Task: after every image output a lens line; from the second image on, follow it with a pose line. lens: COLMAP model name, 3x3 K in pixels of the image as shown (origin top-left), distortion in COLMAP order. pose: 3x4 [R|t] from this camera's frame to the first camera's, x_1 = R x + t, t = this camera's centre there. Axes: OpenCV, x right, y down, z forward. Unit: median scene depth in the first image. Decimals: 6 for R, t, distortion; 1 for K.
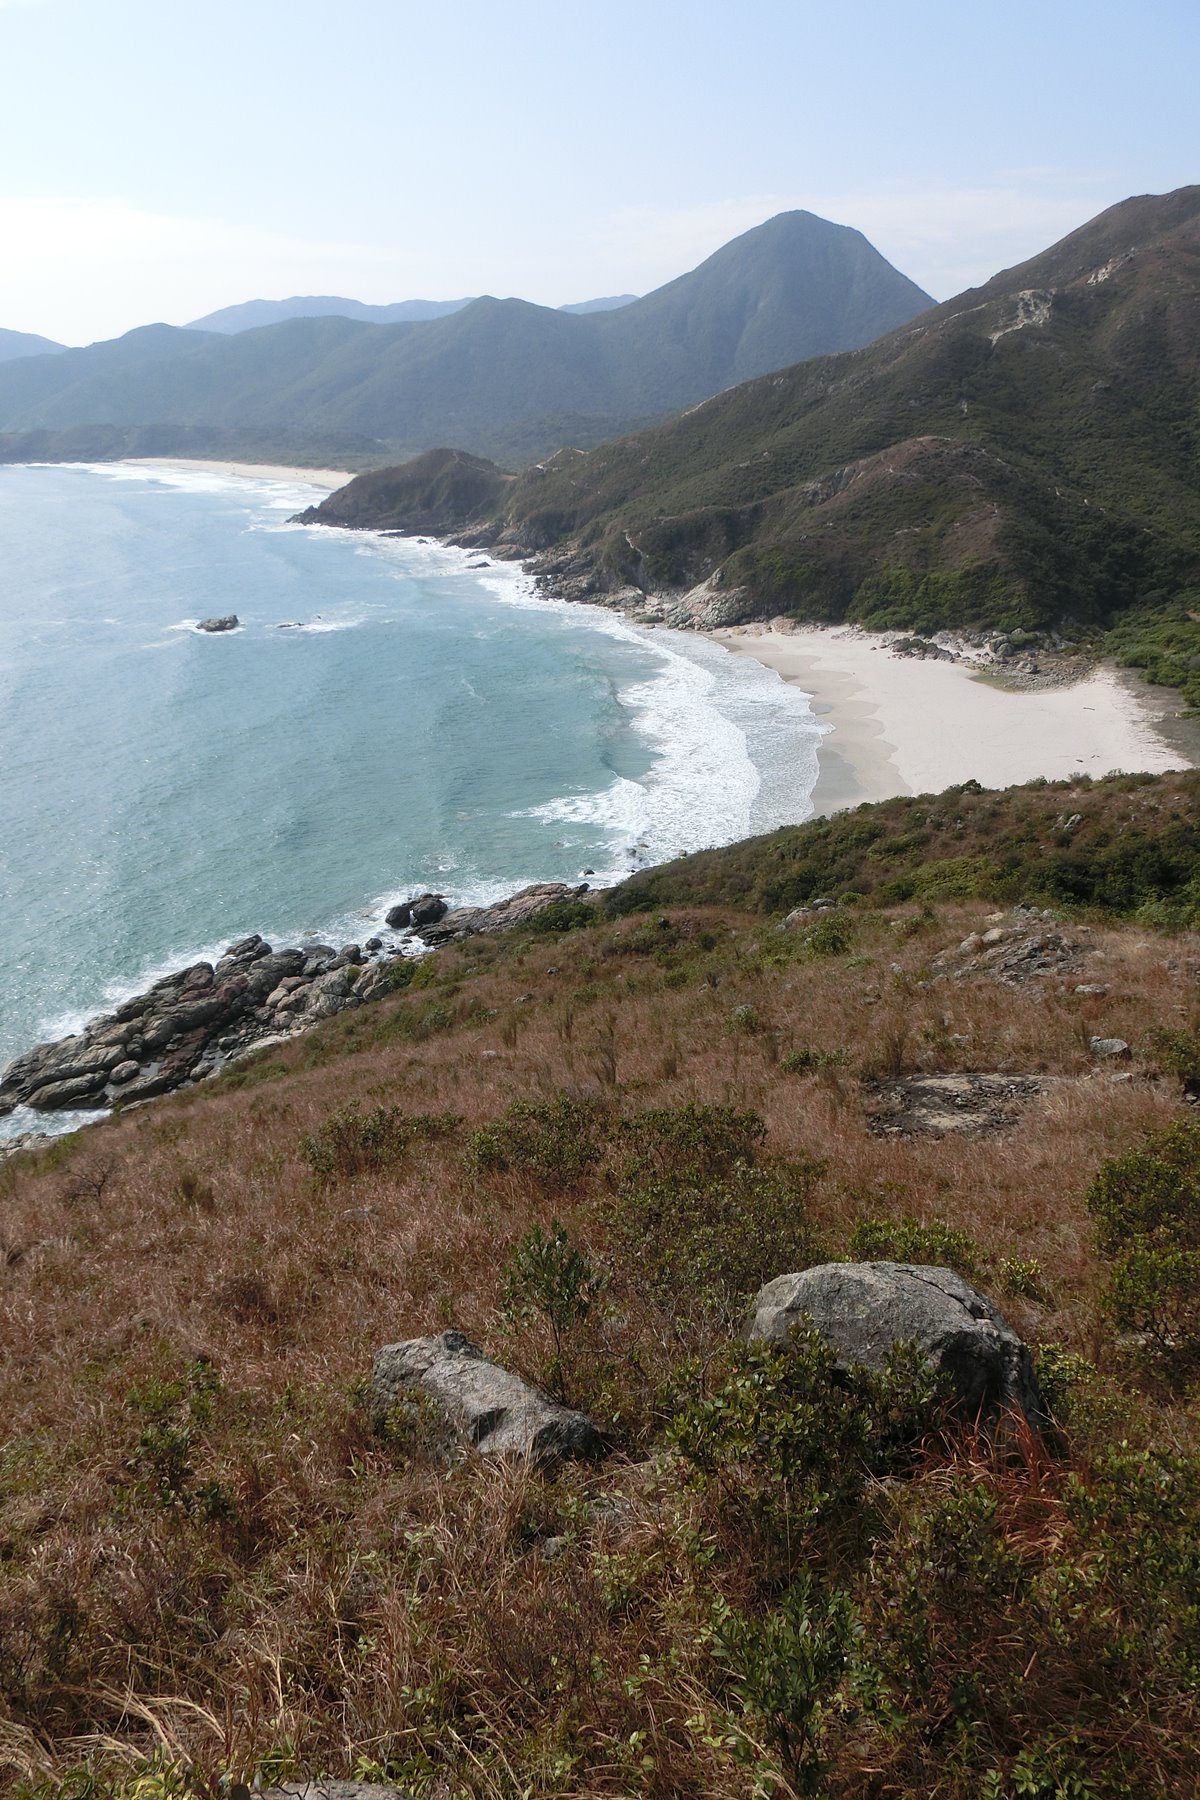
lens RADIAL K [[1225.0, 0, 601.5], [0, 1225.0, 911.9], [0, 0, 1]] dist [-0.055373, 0.005243]
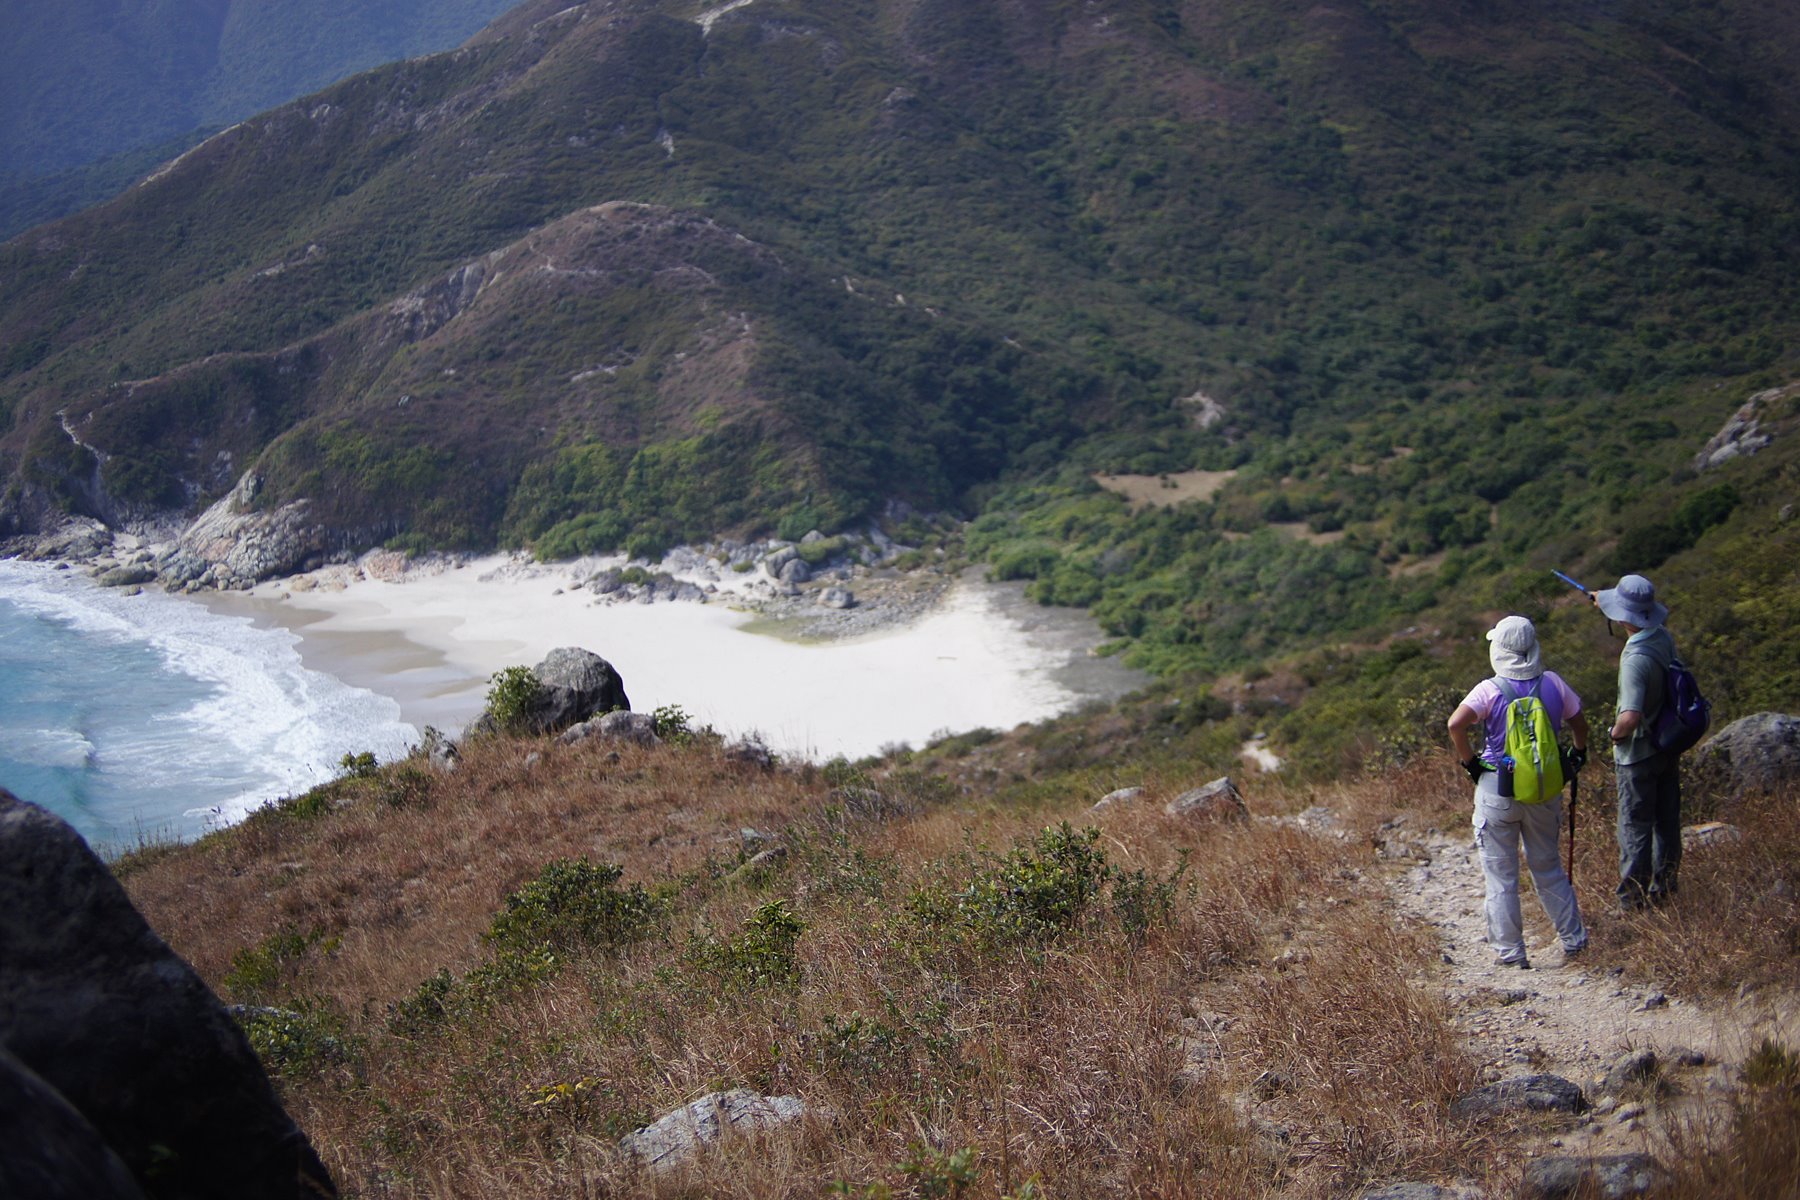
lens RADIAL K [[2678.6, 0, 901.5], [0, 2678.6, 625.4], [0, 0, 1]] dist [-0.283772, 0.077672]
pose [[0.937710, -0.091778, 0.335078, -0.026664], [0.158214, 0.971470, -0.176674, 0.026230], [-0.309303, 0.218683, 0.925478, -0.115853]]
